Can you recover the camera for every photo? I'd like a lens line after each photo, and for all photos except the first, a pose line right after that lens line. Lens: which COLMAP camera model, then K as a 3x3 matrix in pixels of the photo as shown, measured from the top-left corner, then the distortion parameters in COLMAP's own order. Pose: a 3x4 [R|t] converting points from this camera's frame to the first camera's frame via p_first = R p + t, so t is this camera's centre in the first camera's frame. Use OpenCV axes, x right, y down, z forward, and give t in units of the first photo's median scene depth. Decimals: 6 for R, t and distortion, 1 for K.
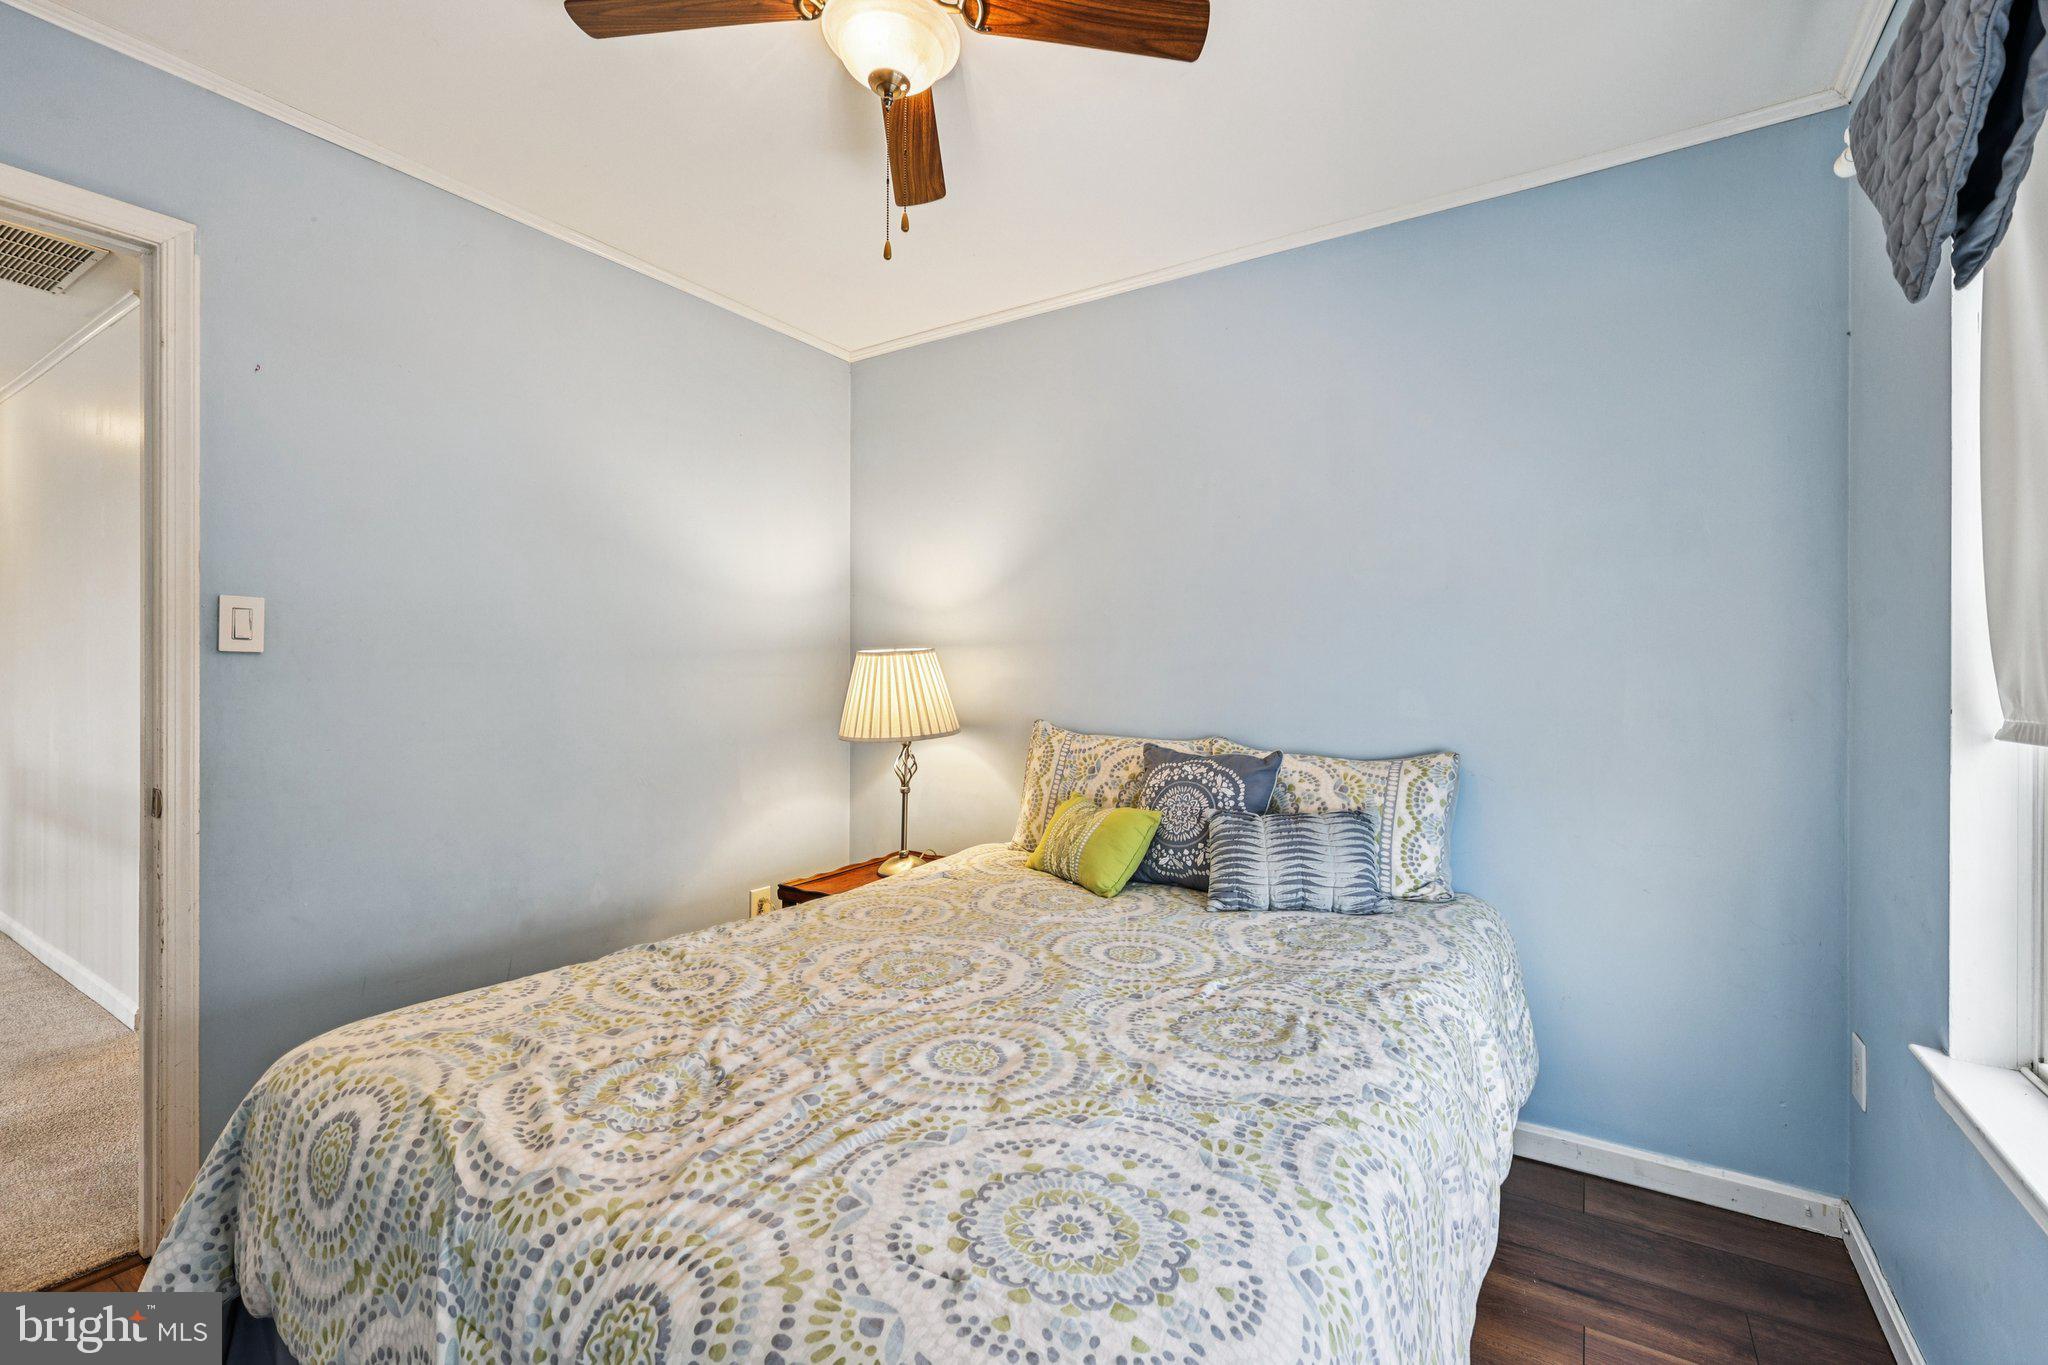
lens RADIAL K [[889.6, 0, 1021.7], [0, 889.6, 681.2], [0, 0, 1]] dist [0.003956, -0.000271]
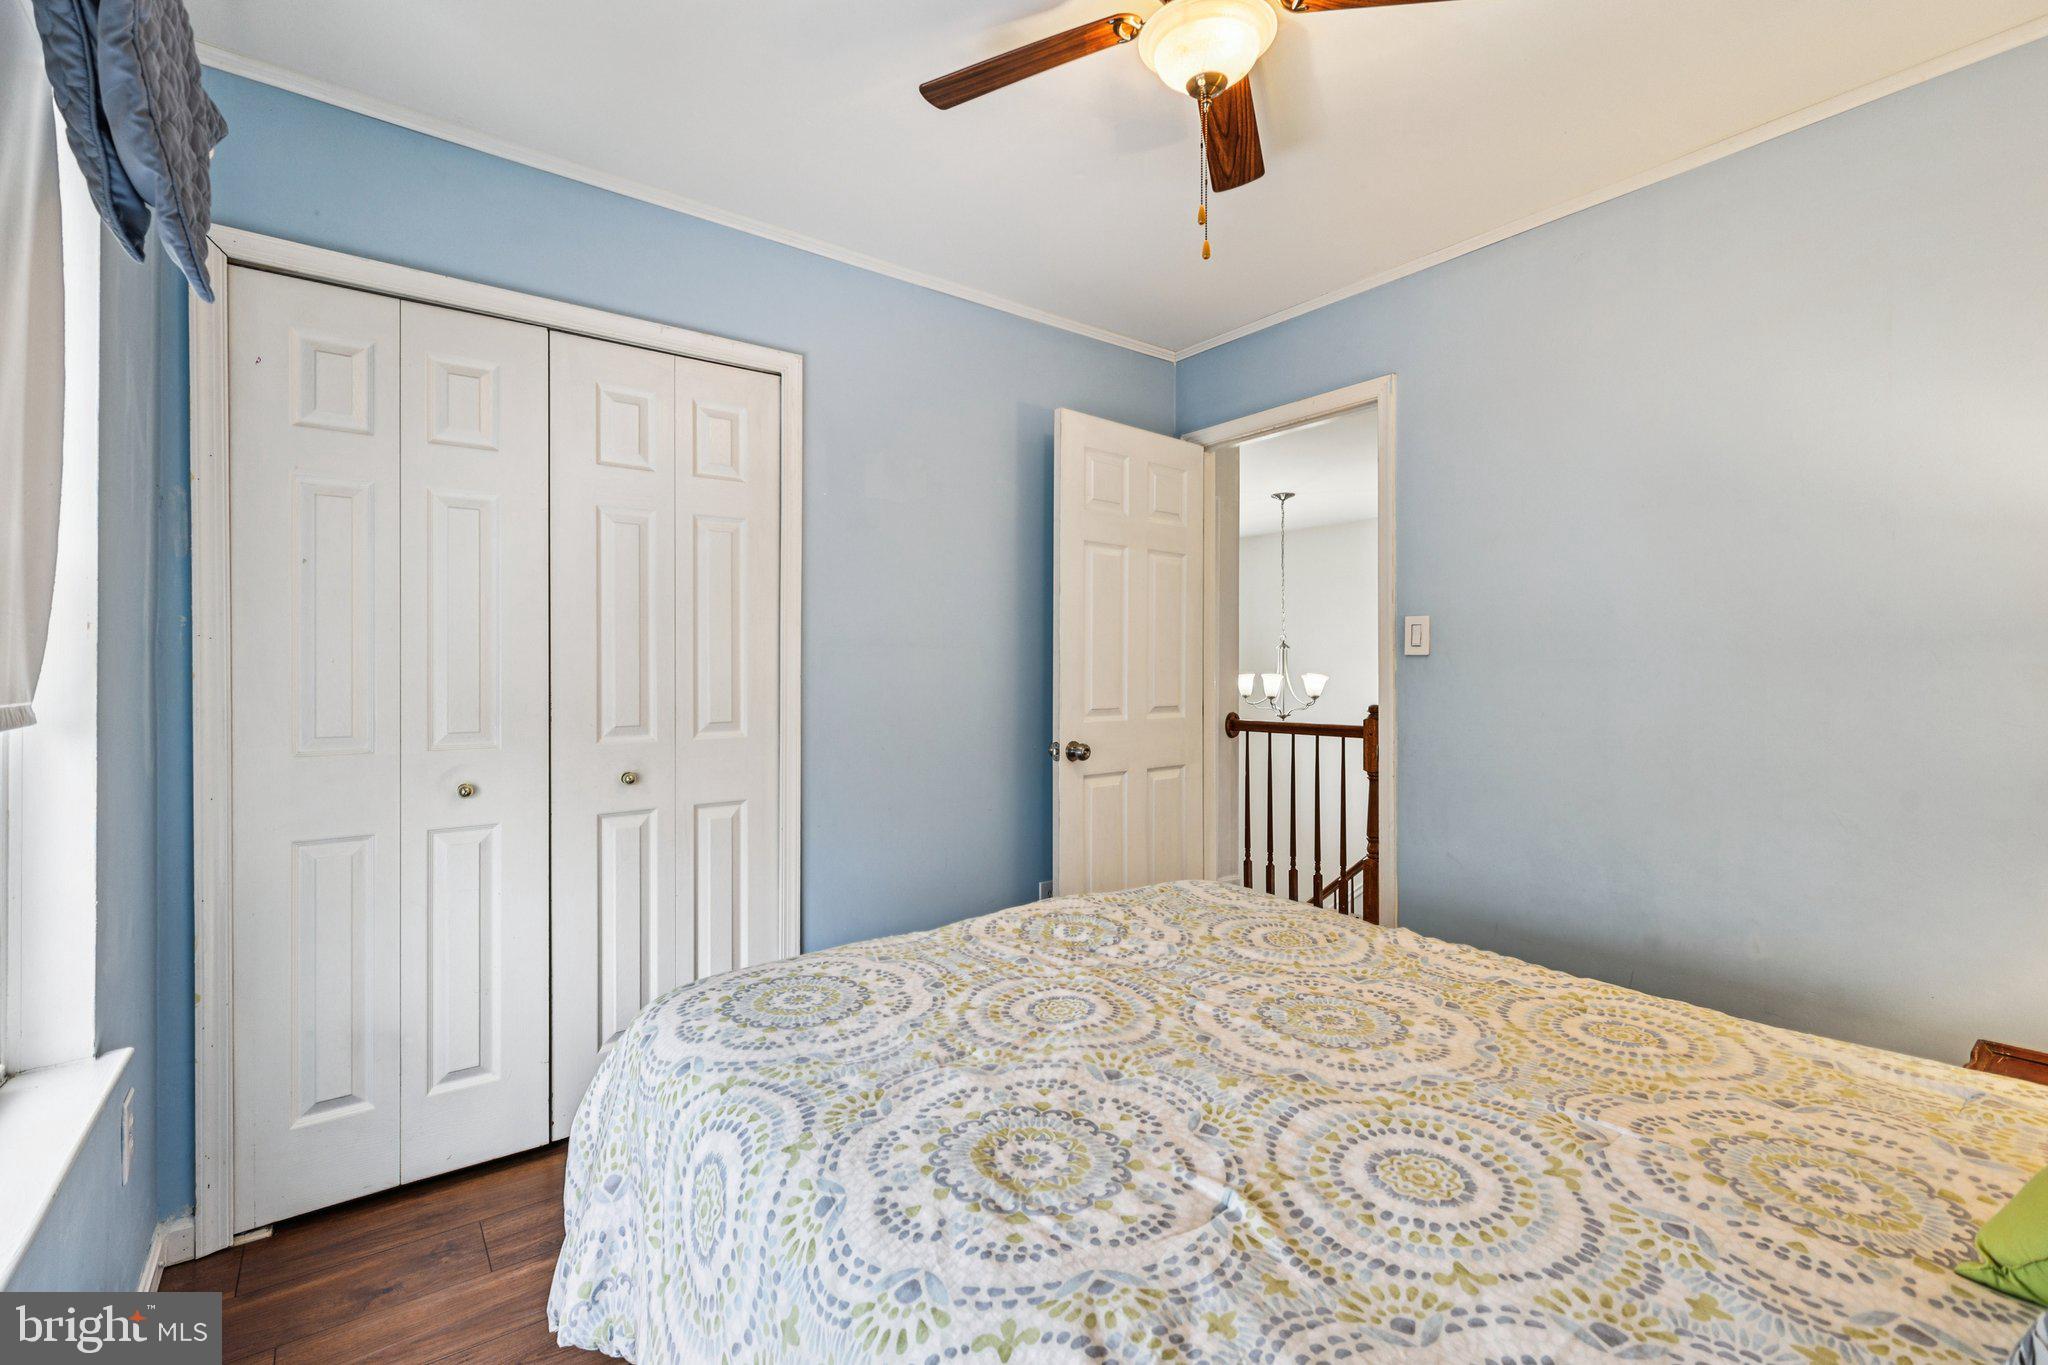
lens RADIAL K [[889.6, 0, 1024.3], [0, 889.6, 673.0], [0, 0, 1]] dist [0.003956, -0.000271]
pose [[-0.337201, -0.001927, -0.941431, 0.875185], [-0.008841, 0.999960, 0.001120, -0.000768], [0.941391, 0.008701, -0.337205, 1.155025]]
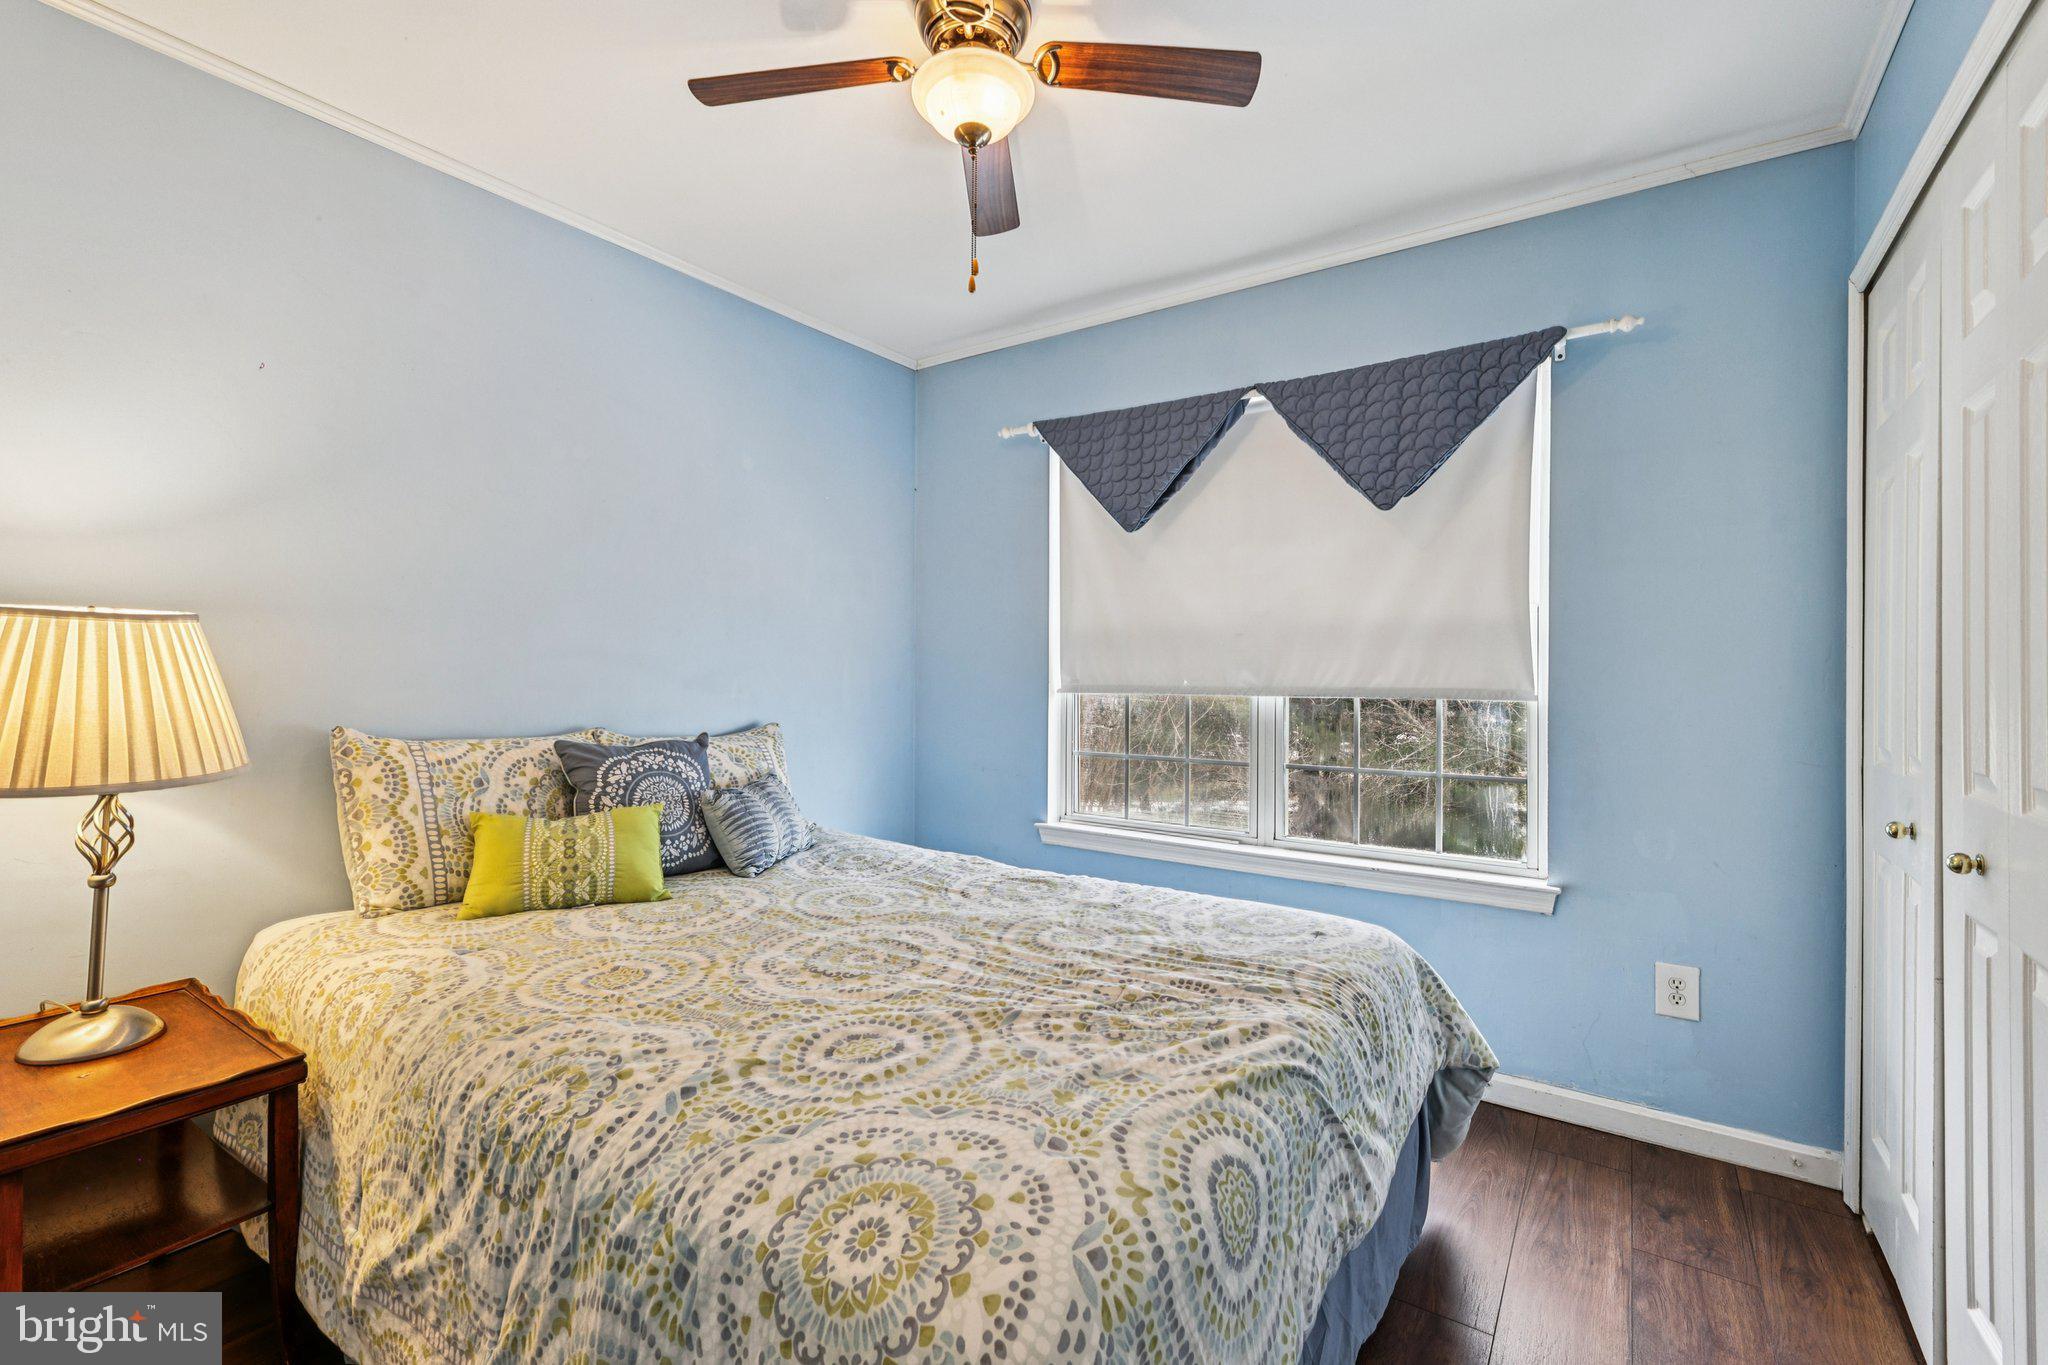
lens RADIAL K [[889.6, 0, 1017.6], [0, 889.6, 668.8], [0, 0, 1]] dist [0.003956, -0.000271]
pose [[0.032173, 0.000770, 0.999482, -1.276200], [-0.001788, 0.999998, -0.000713, -0.002077], [-0.999481, -0.001764, 0.032175, 0.911666]]
